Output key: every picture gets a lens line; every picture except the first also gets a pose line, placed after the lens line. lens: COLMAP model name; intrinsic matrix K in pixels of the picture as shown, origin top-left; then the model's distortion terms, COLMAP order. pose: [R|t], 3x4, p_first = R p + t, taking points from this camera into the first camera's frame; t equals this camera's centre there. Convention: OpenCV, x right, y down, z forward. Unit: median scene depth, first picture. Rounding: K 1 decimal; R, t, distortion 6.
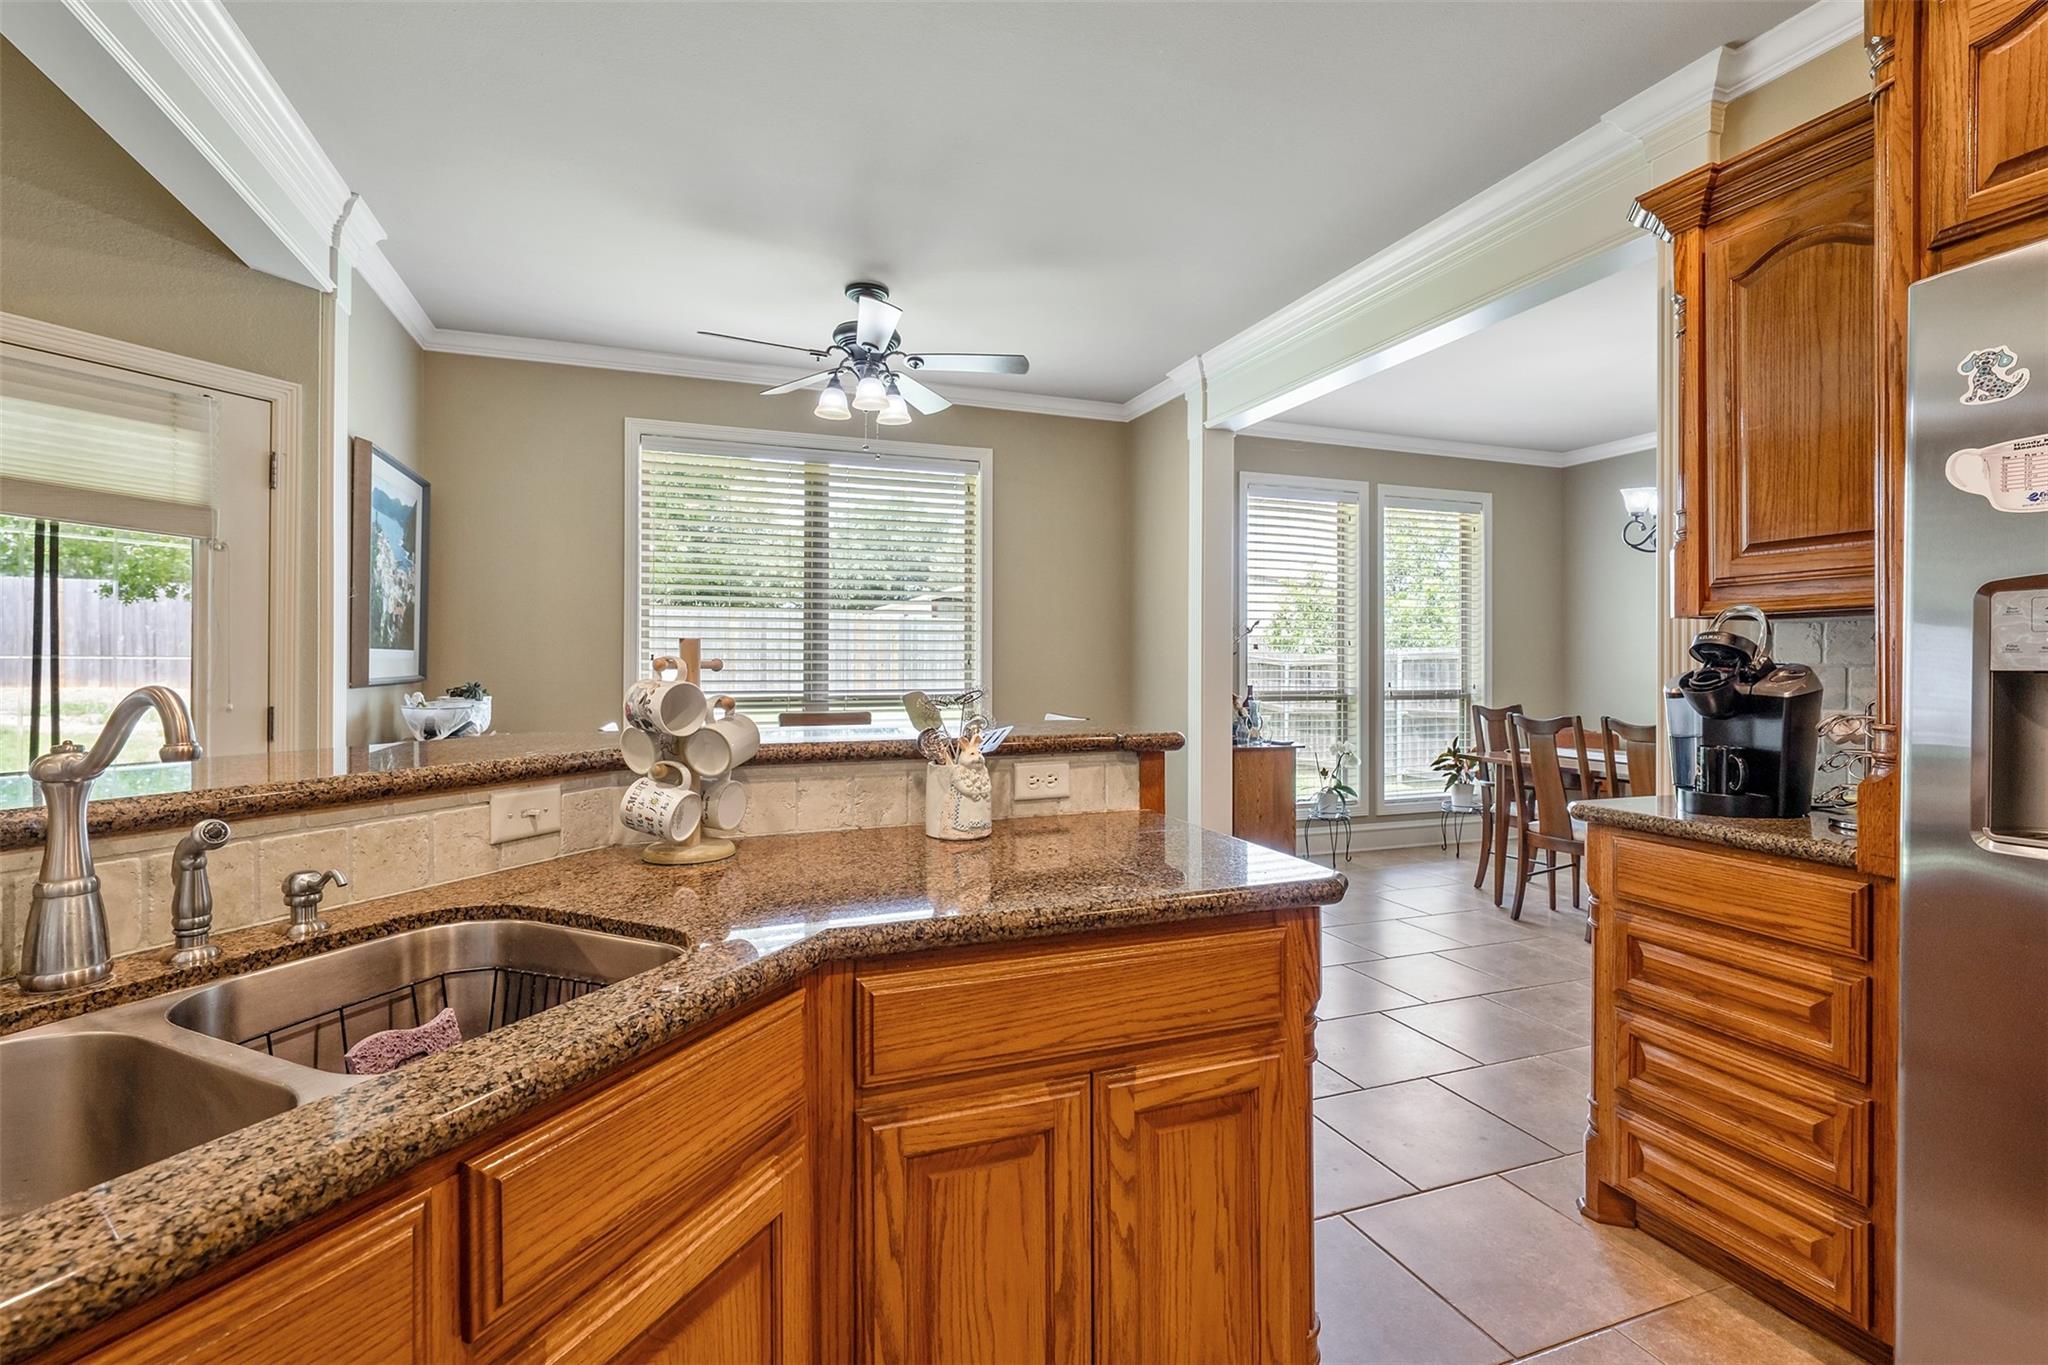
lens RADIAL K [[930.1, 0, 991.0], [0, 930.1, 658.2], [0, 0, 1]] dist [-0.000979, -0.000065]
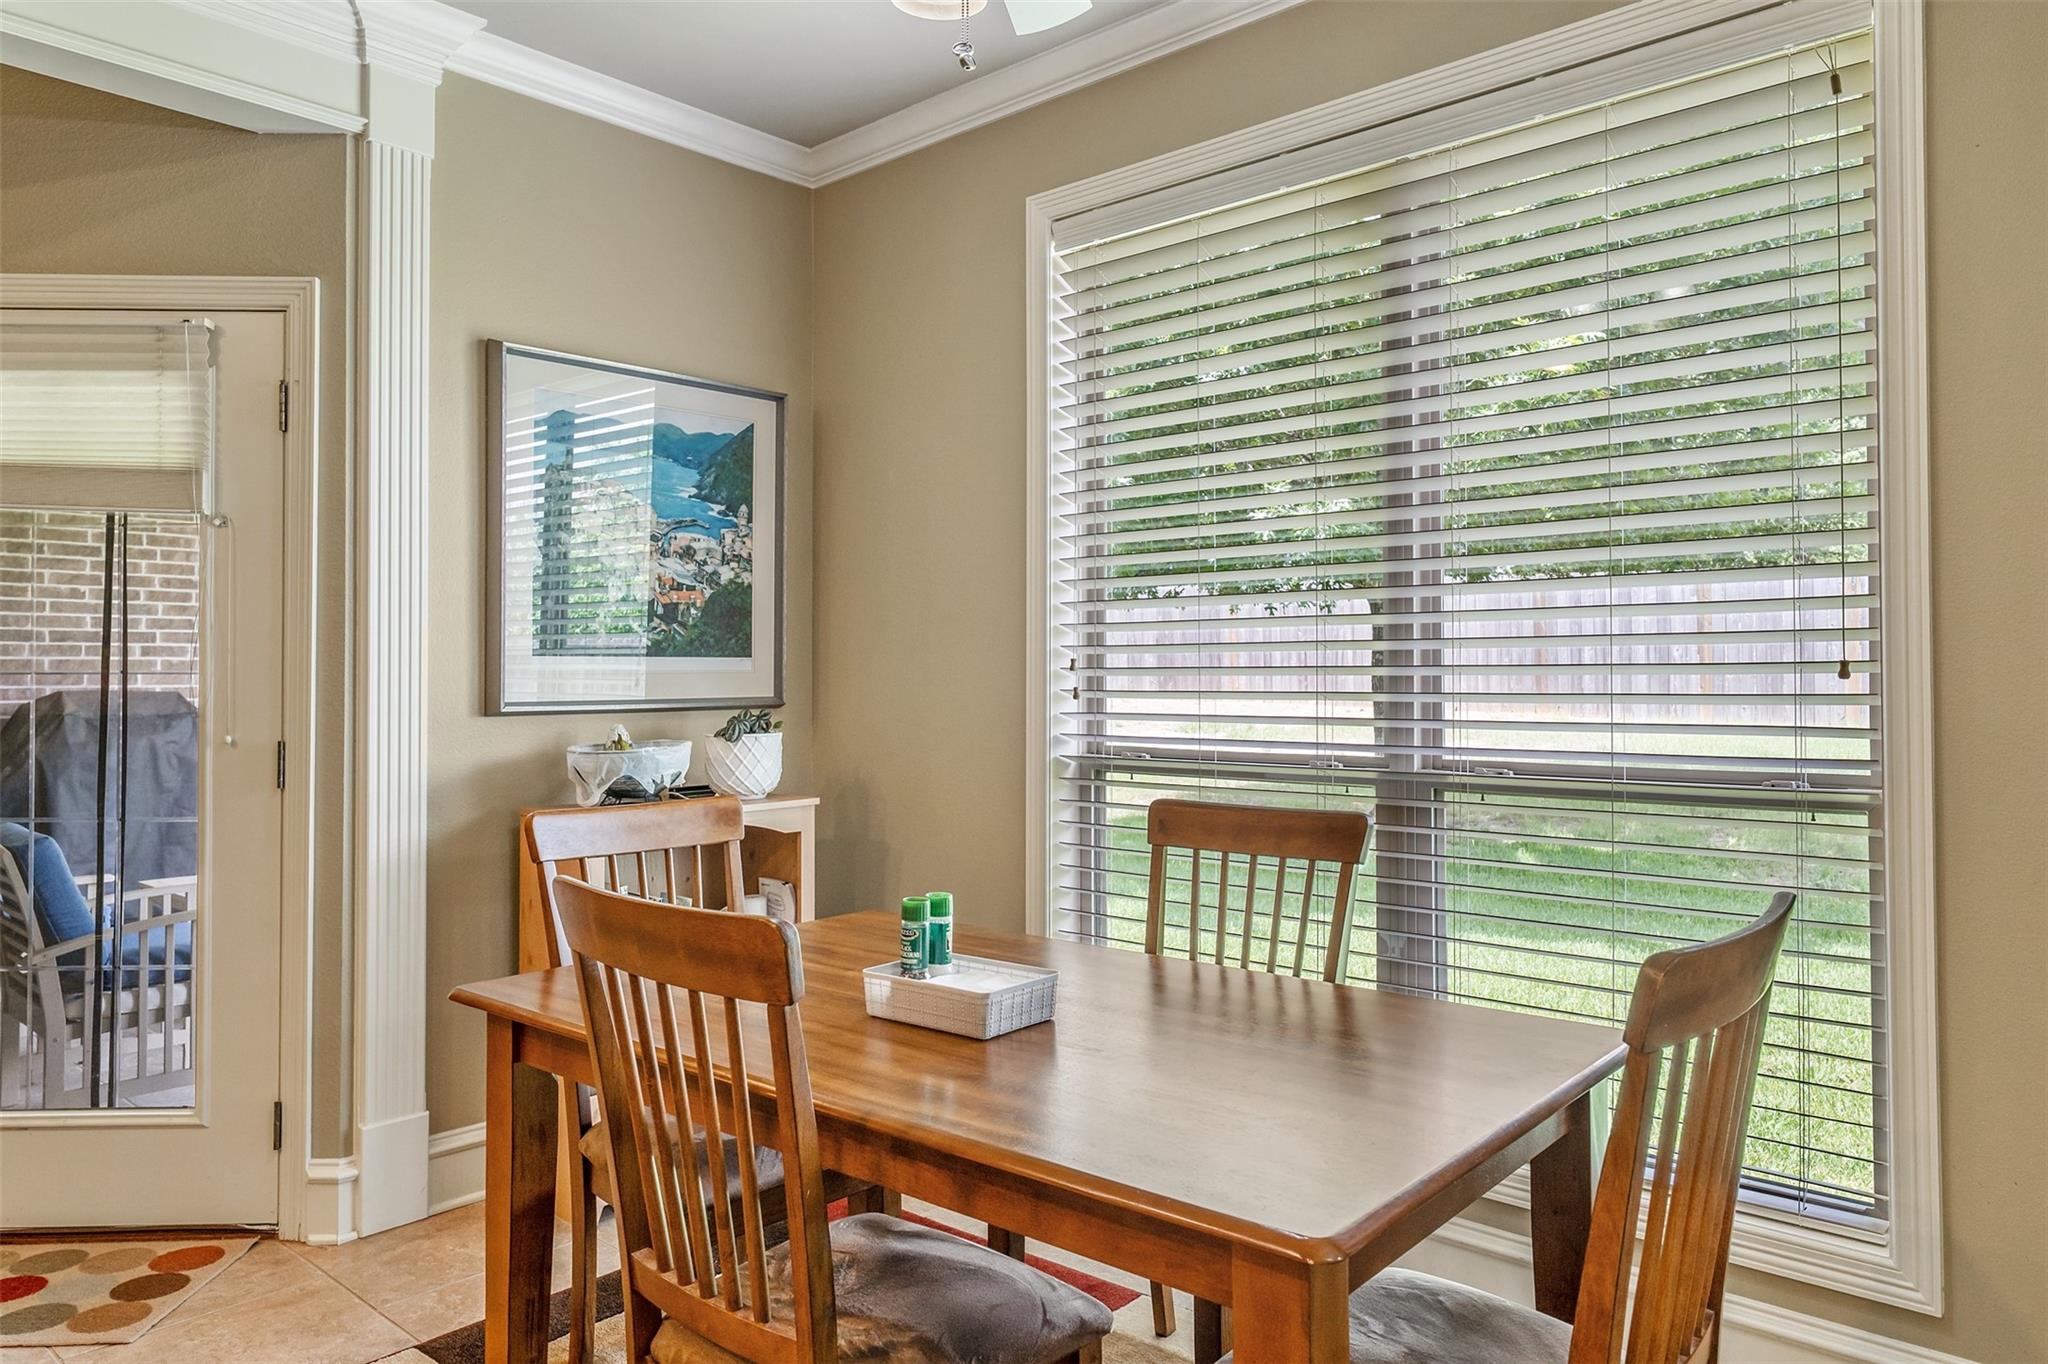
lens RADIAL K [[1377.7, 0, 1025.2], [0, 1377.7, 652.4], [0, 0, 1]] dist [0.001892, 0.000229]
pose [[0.476274, -0.014497, -0.879177, 0.262223], [0.008406, 0.999893, -0.011933, 0.001133], [0.879257, -0.001707, 0.476345, 0.610480]]
